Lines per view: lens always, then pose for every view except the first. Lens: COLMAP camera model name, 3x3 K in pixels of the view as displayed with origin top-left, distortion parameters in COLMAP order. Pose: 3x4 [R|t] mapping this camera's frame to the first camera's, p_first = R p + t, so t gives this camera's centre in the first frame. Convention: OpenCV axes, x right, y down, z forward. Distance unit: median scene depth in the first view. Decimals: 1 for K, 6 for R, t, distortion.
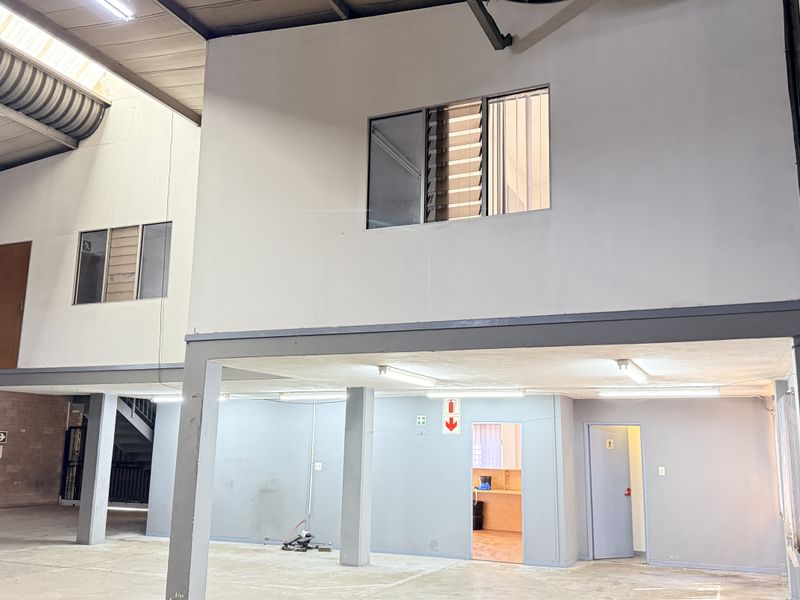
lens RADIAL K [[739.4, 0, 403.5], [0, 739.4, 304.4], [0, 0, 1]] dist [0.160941, -0.325888]
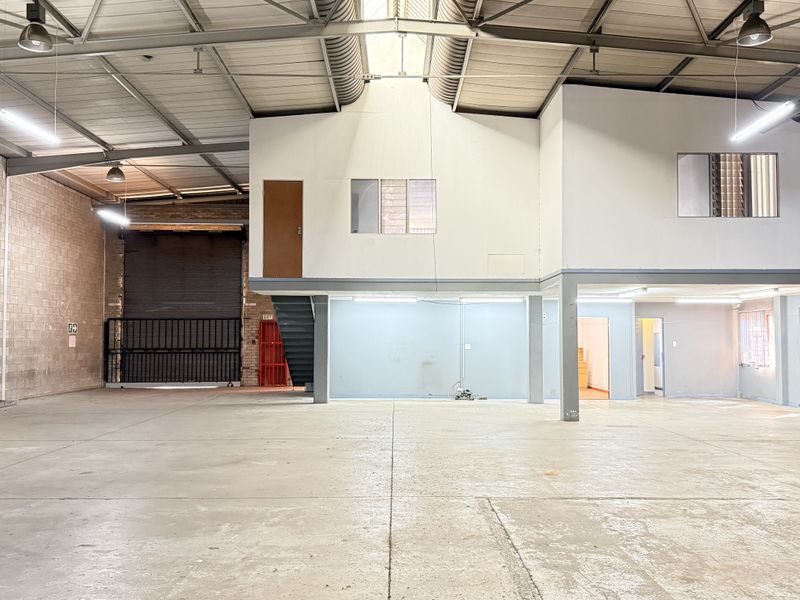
lens RADIAL K [[739.4, 0, 403.5], [0, 739.4, 304.4], [0, 0, 1]] dist [0.160941, -0.325888]
pose [[0.914616, 0.003163, 0.404310, -0.856752], [-0.063253, 0.988776, 0.135353, -0.057181], [-0.399344, -0.149370, 0.904551, -0.272965]]
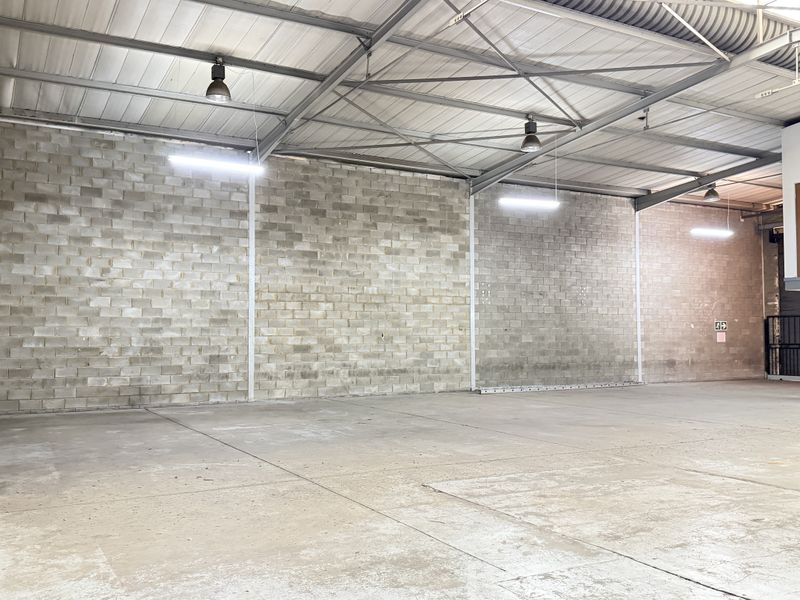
lens RADIAL K [[739.4, 0, 403.5], [0, 739.4, 304.4], [0, 0, 1]] dist [0.160941, -0.325888]
pose [[0.793322, -0.041911, -0.607358, -0.299066], [0.131161, 0.985966, 0.103284, -0.098549], [0.594505, -0.161599, 0.787686, -0.505077]]
